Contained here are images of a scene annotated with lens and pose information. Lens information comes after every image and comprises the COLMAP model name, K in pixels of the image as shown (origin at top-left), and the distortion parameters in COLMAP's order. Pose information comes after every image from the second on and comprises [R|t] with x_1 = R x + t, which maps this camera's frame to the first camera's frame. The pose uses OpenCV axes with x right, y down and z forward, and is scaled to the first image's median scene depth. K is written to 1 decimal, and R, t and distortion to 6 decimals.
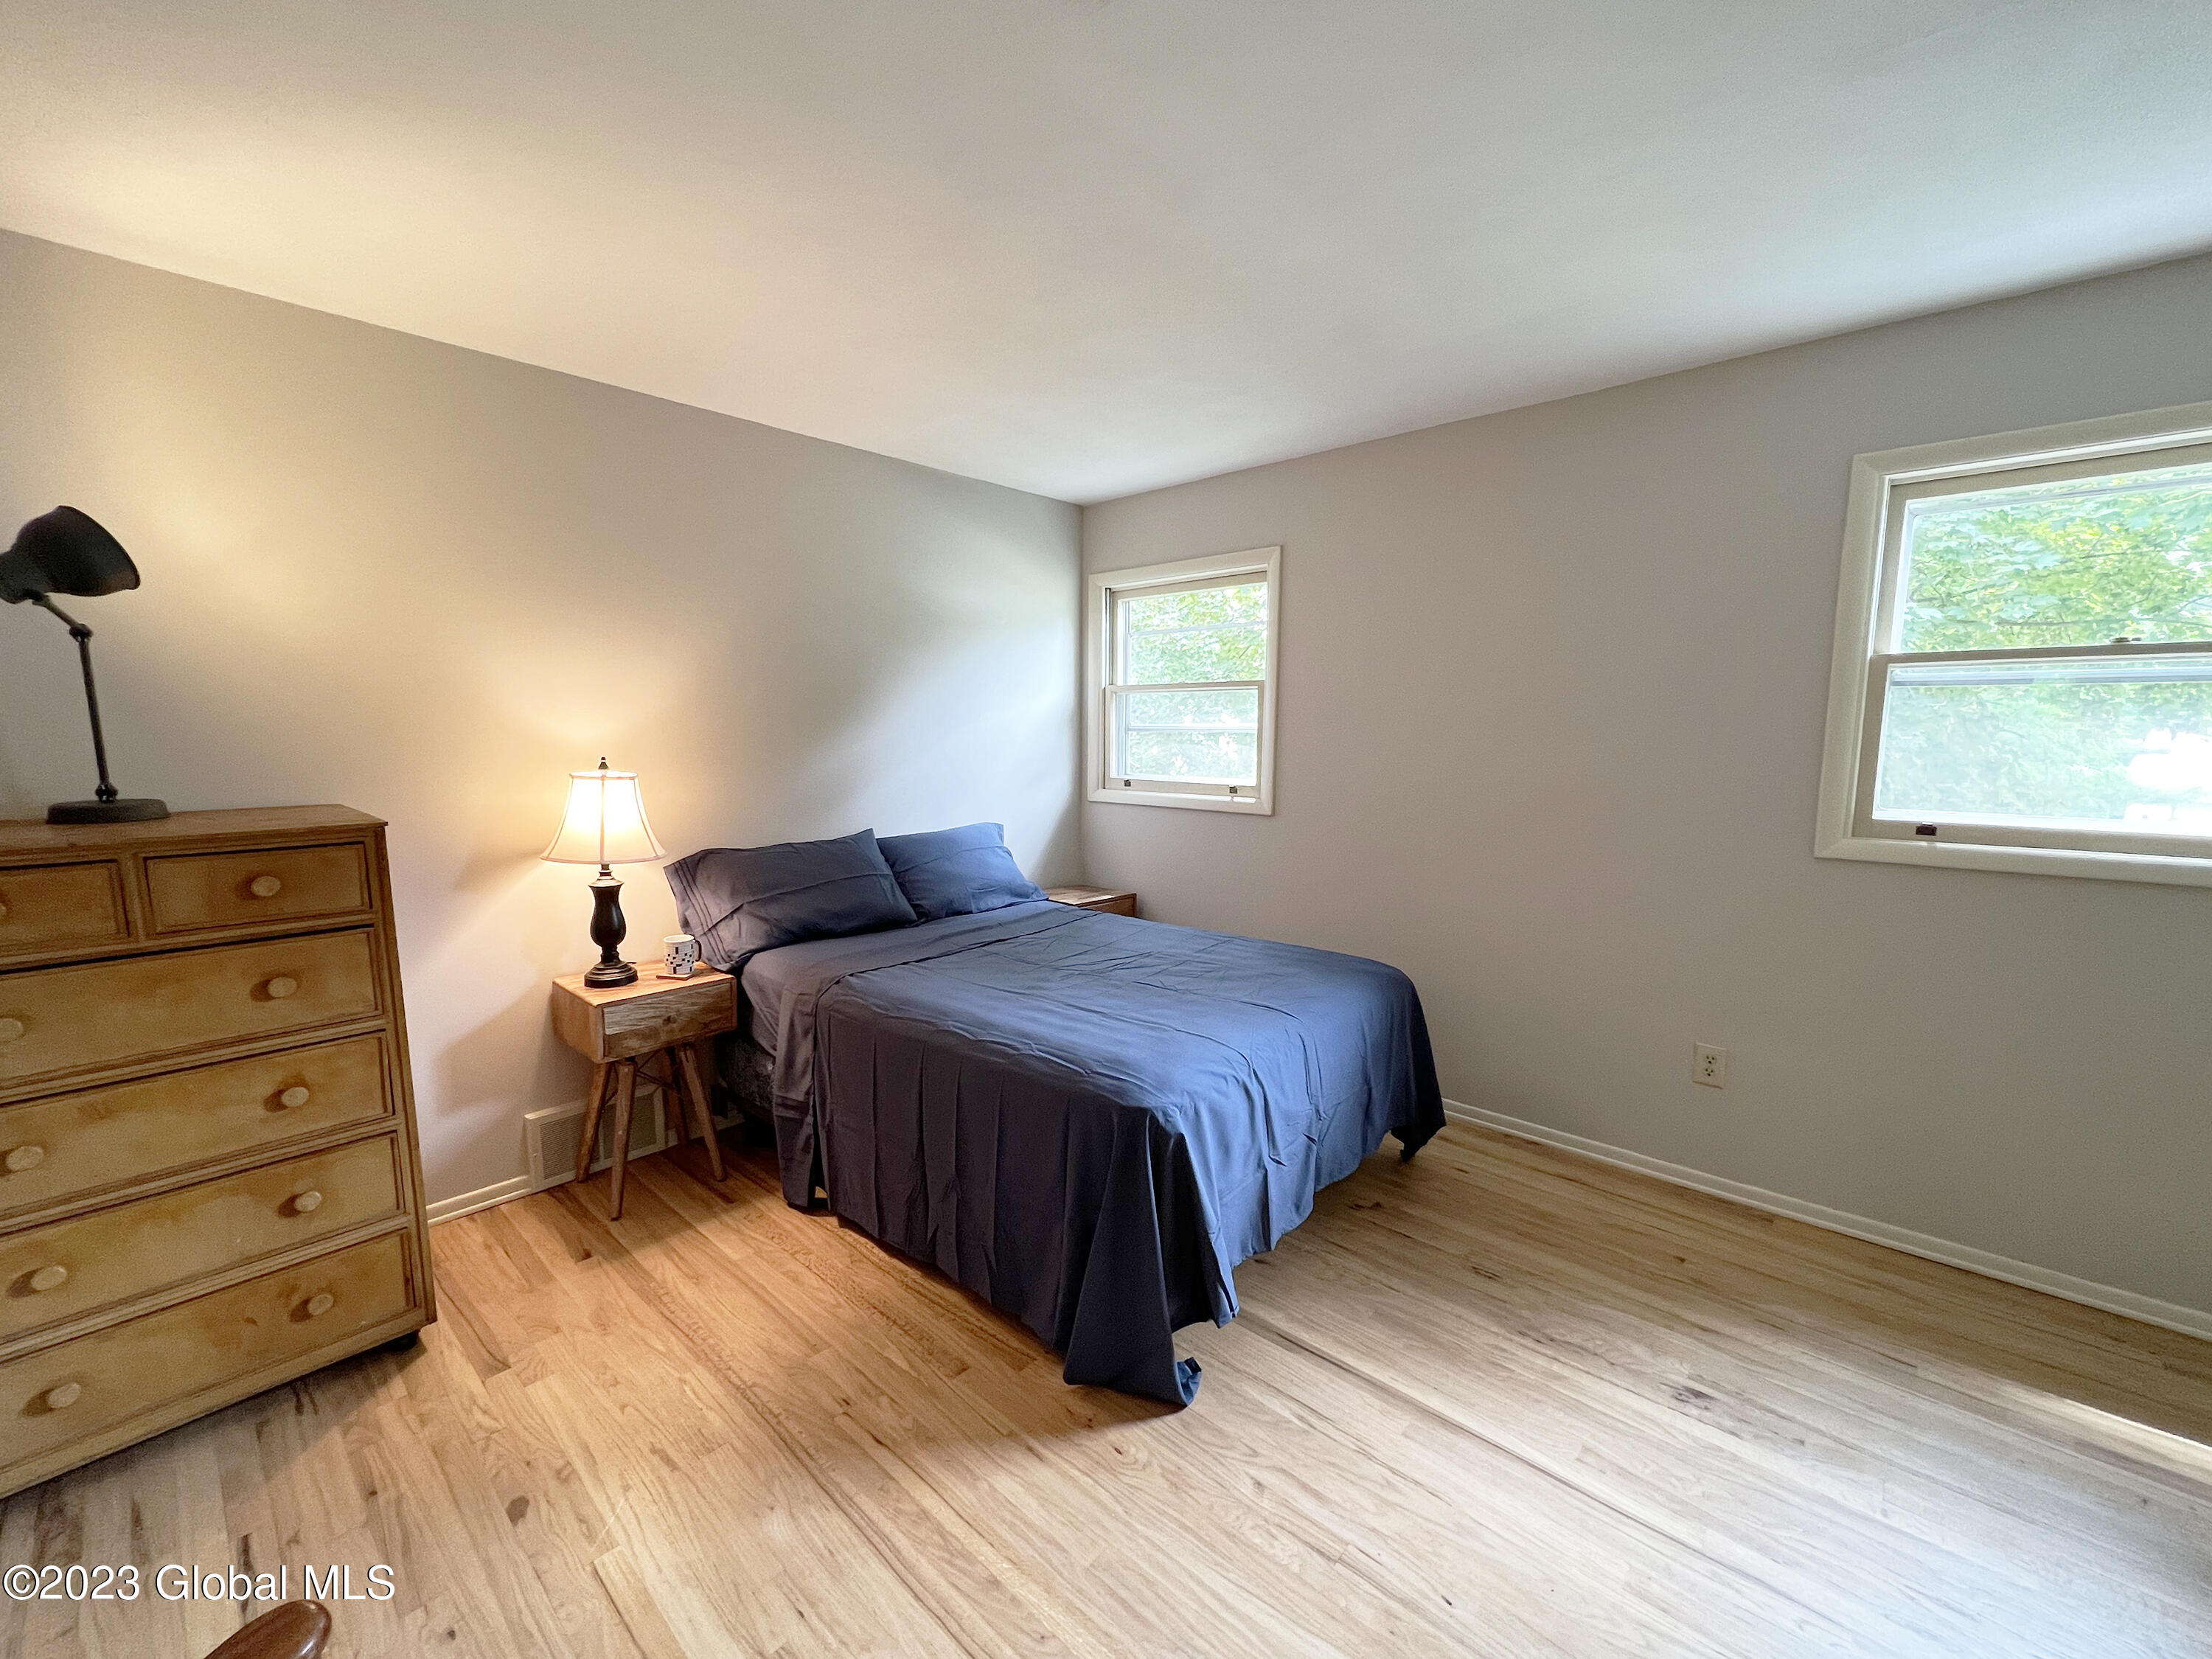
lens RADIAL K [[890.9, 0, 1094.4], [0, 890.9, 834.4], [0, 0, 1]] dist [-0.002848, 0.002776]
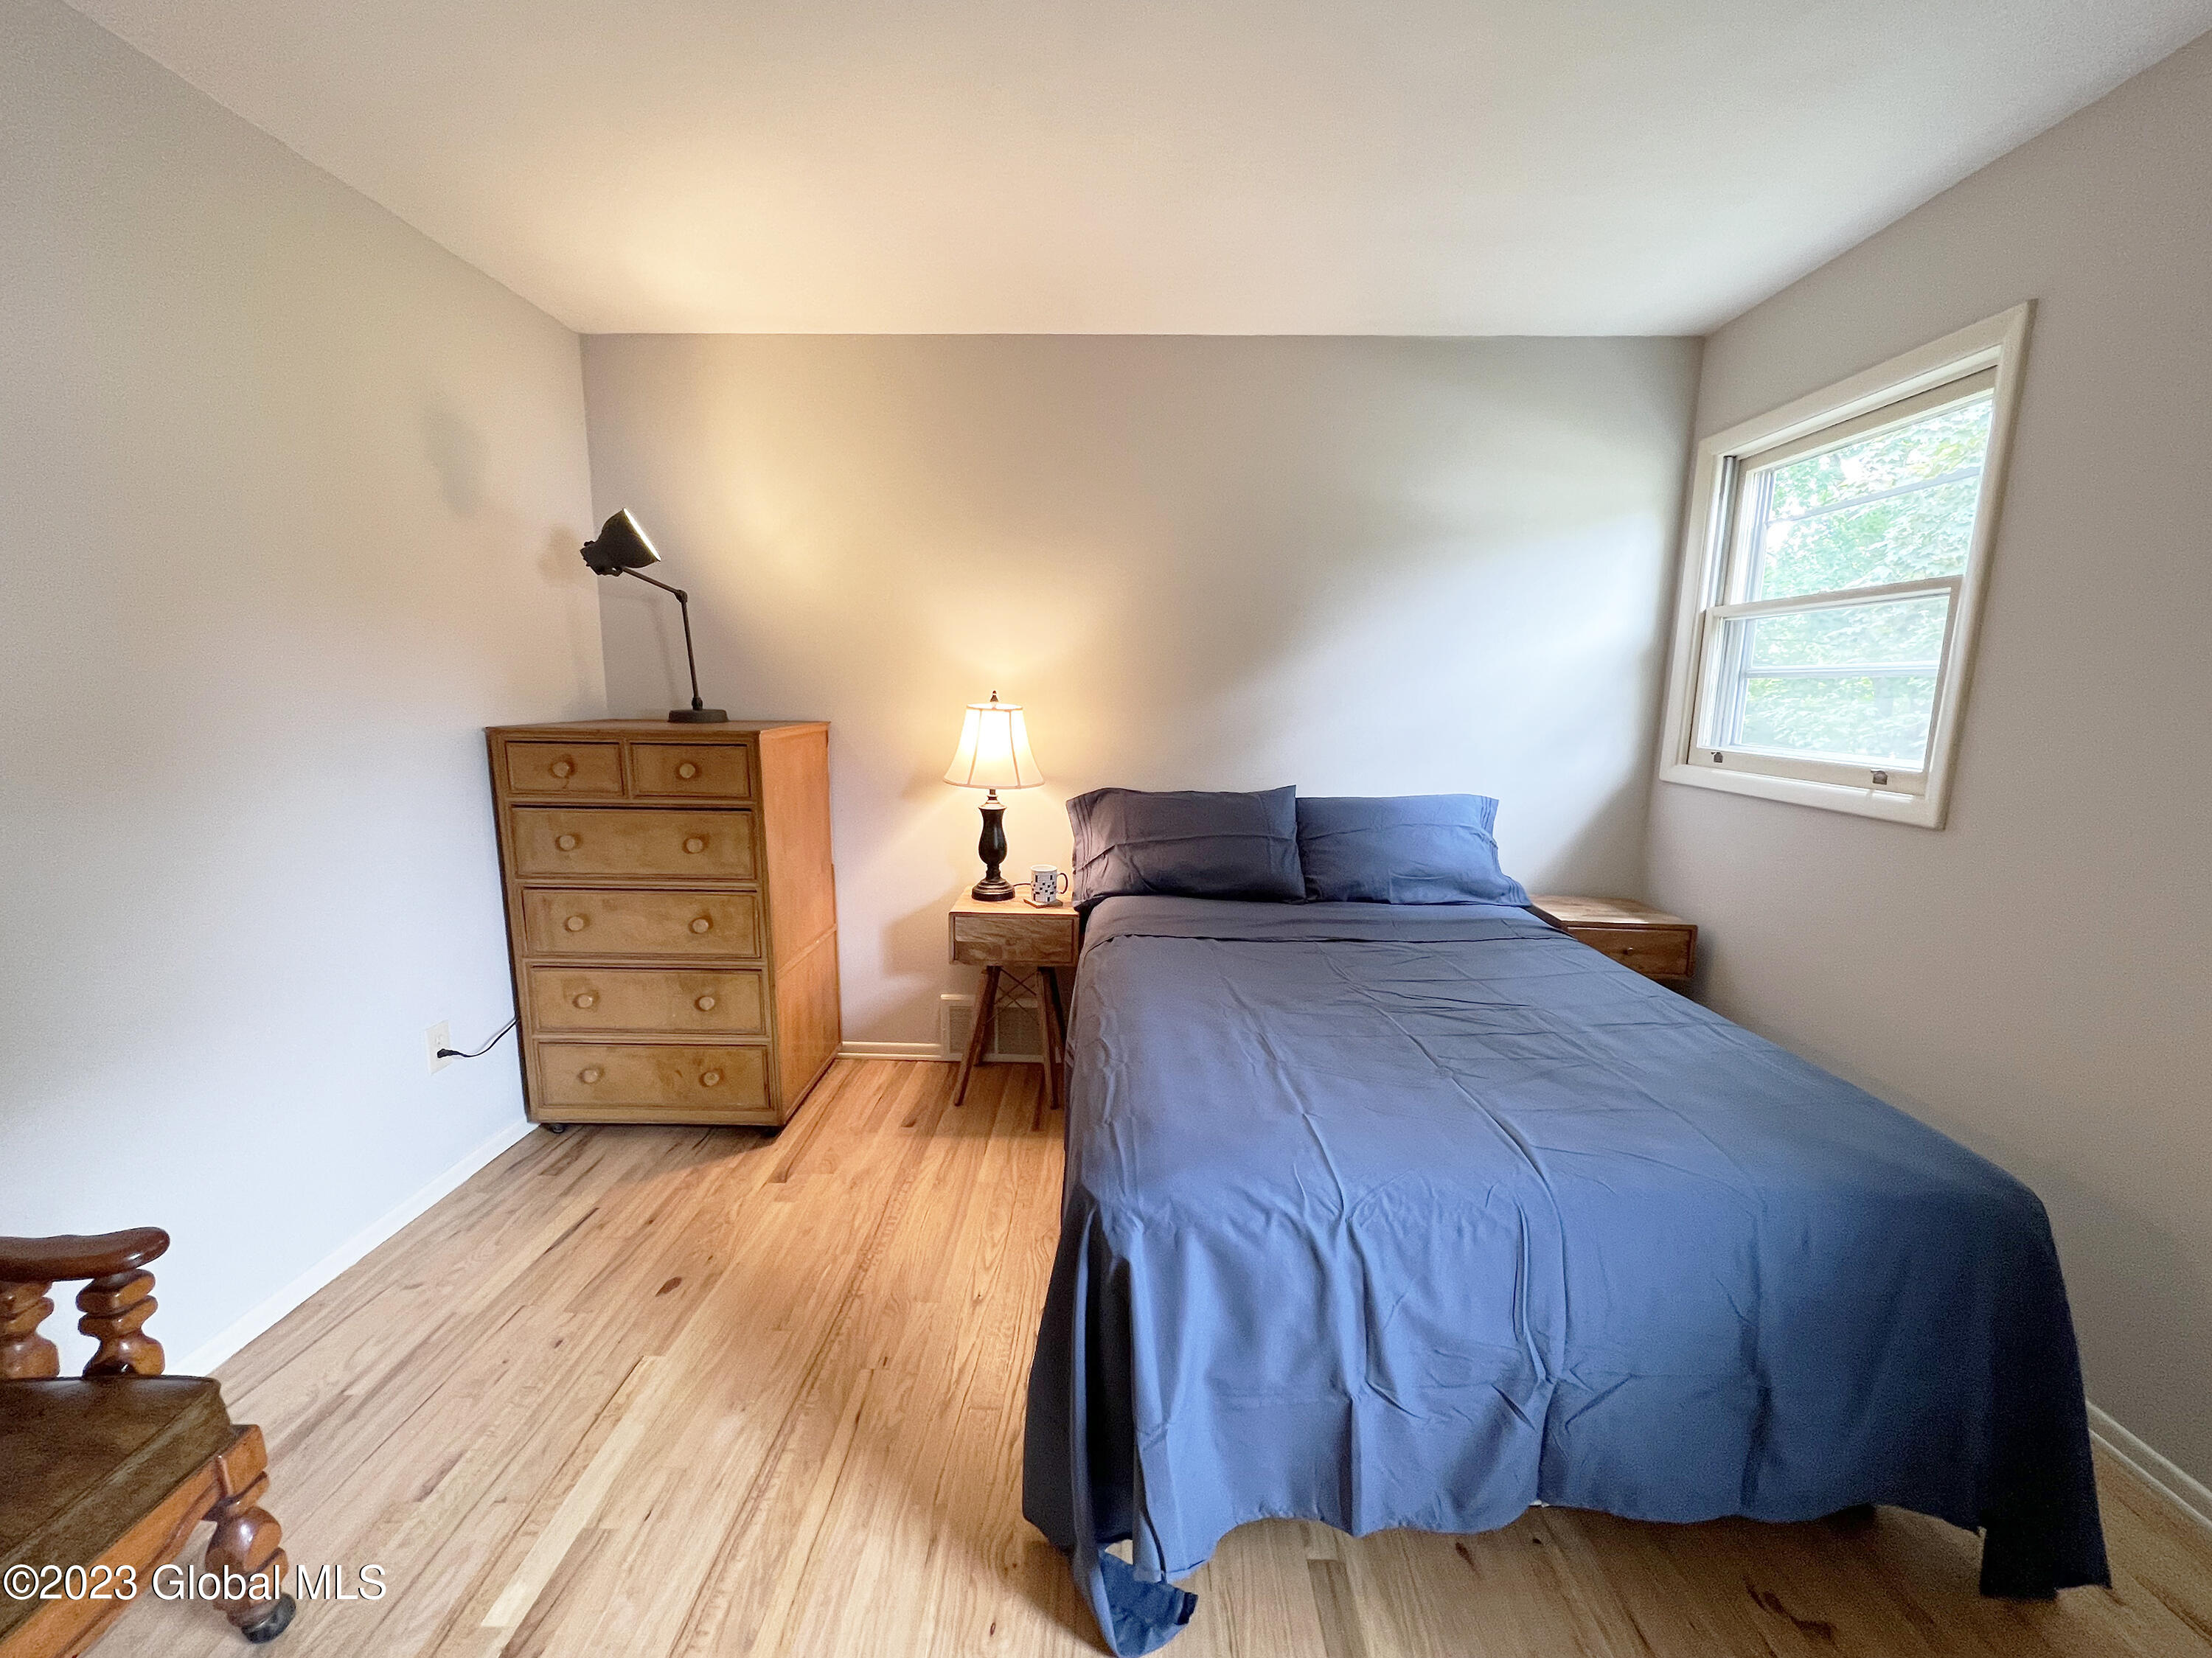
lens RADIAL K [[890.8, 0, 1110.5], [0, 890.8, 830.7], [0, 0, 1]] dist [-0.002848, 0.002776]
pose [[0.667411, 0.127011, -0.733778, 0.381374], [-0.101820, 0.991658, 0.079037, -0.018318], [0.737696, 0.021963, 0.674776, 0.393601]]
